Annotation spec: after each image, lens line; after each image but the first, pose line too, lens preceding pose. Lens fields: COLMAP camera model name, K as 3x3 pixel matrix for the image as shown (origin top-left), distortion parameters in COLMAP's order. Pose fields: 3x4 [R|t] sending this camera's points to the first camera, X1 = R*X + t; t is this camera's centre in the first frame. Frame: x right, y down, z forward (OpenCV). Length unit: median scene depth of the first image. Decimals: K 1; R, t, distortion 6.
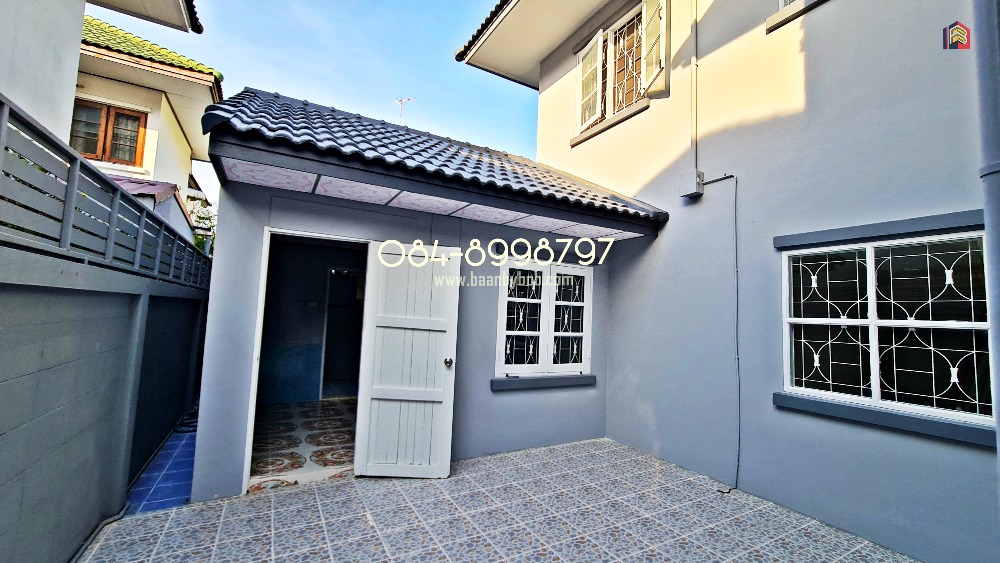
lens RADIAL K [[412.1, 0, 499.4], [0, 412.1, 282.3], [0, 0, 1]] dist [0.015423, -0.000083]
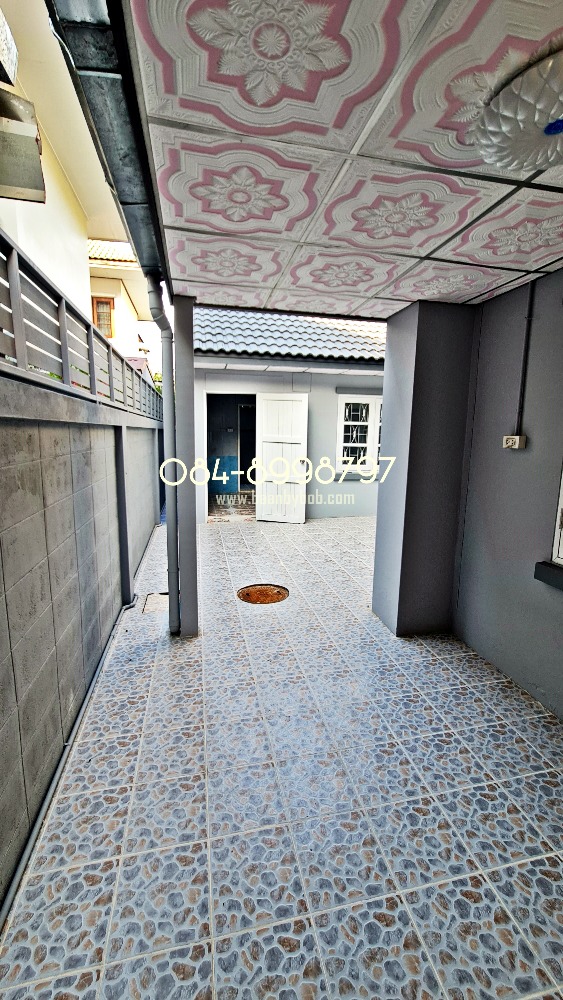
lens RADIAL K [[412.1, 0, 278.8], [0, 412.1, 498.9], [0, 0, 1]] dist [0.015423, -0.000083]
pose [[0.954507, 0.019935, -0.297521, 0.186033], [0.053052, 0.970491, 0.235228, -0.044383], [0.293431, -0.240311, 0.925283, -0.420802]]
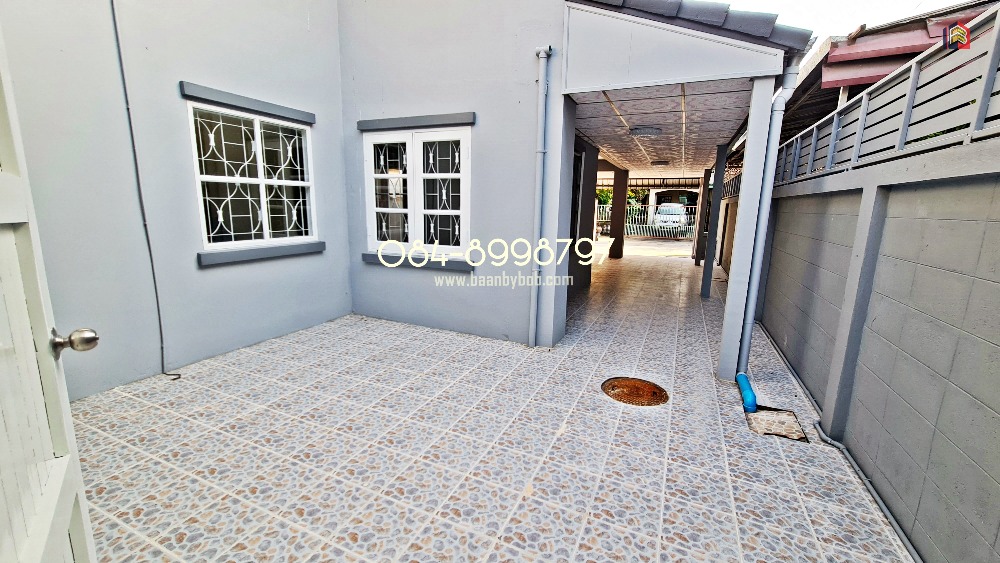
lens RADIAL K [[412.1, 0, 497.2], [0, 412.1, 279.8], [0, 0, 1]] dist [0.015423, -0.000083]
pose [[-0.566690, -0.217837, 0.794612, -0.597388], [-0.122924, 0.975976, 0.179891, 0.071659], [-0.814710, 0.004266, -0.579854, 1.130895]]
